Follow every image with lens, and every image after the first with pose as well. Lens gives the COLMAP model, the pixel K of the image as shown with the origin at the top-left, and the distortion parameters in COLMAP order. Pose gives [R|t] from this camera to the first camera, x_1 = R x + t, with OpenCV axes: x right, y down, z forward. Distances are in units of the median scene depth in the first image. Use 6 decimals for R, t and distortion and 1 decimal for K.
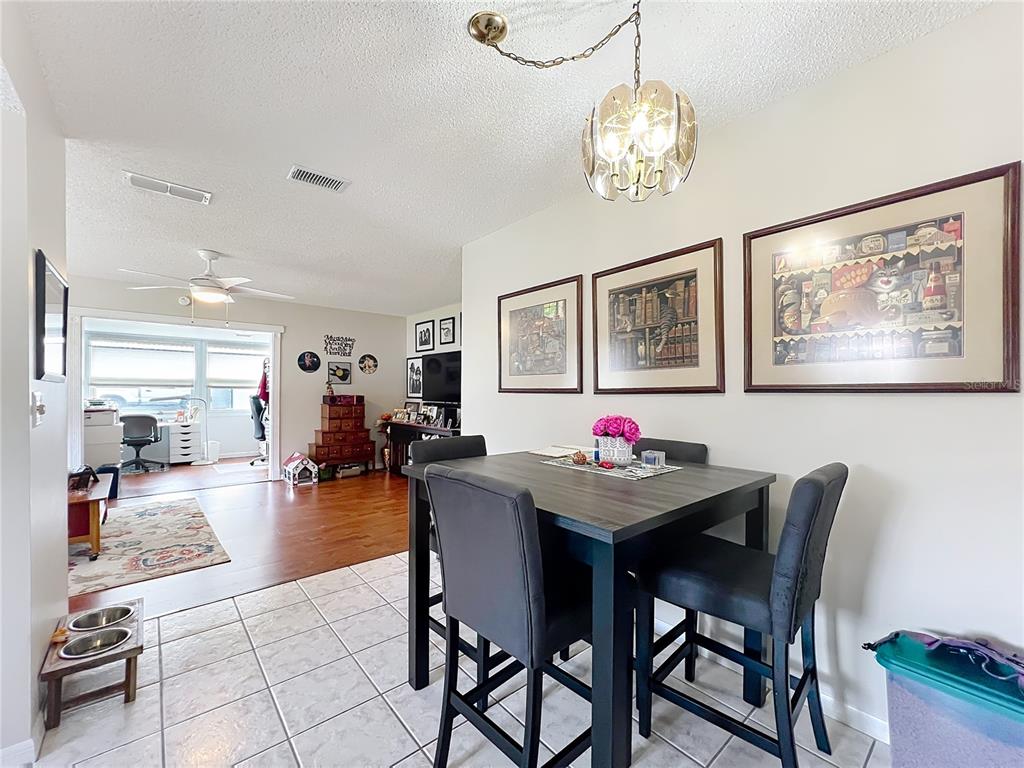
lens RADIAL K [[424.0, 0, 512.0], [0, 424.0, 384.0], [0, 0, 1]] dist [-0.001030, -0.000118]
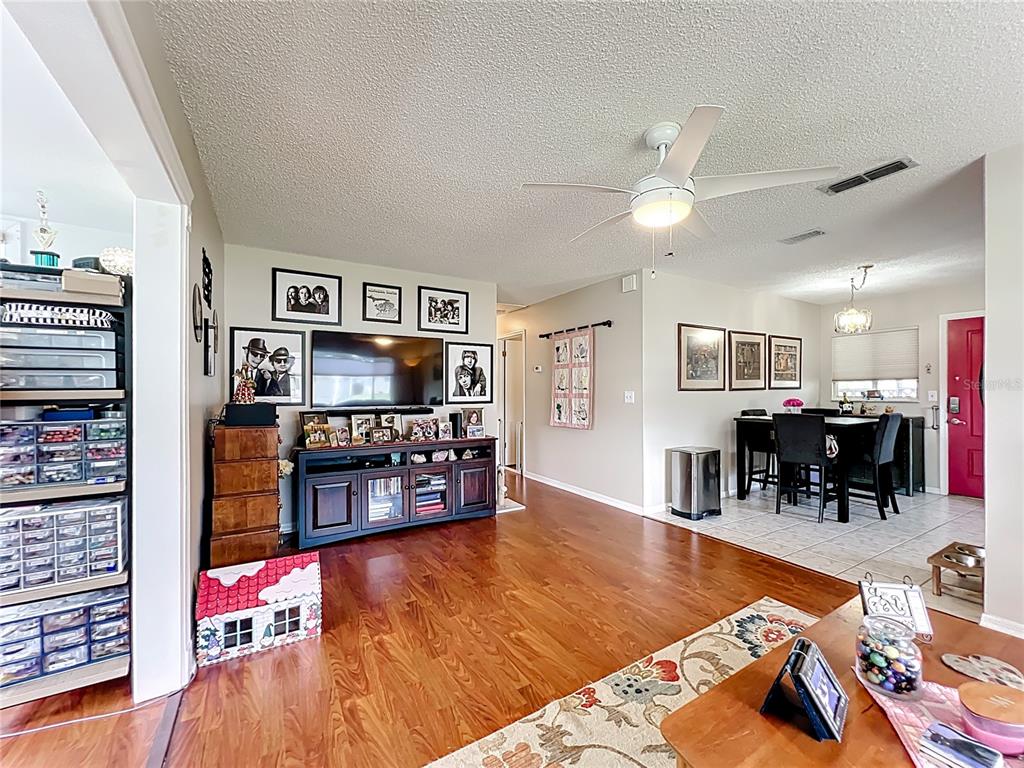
lens RADIAL K [[424.0, 0, 512.0], [0, 424.0, 384.0], [0, 0, 1]] dist [-0.001030, -0.000118]
pose [[0.177959, 0.017563, 0.983881, -1.470683], [-0.010370, 0.999819, -0.015971, 0.024302], [-0.983983, -0.007361, 0.178109, 1.266427]]
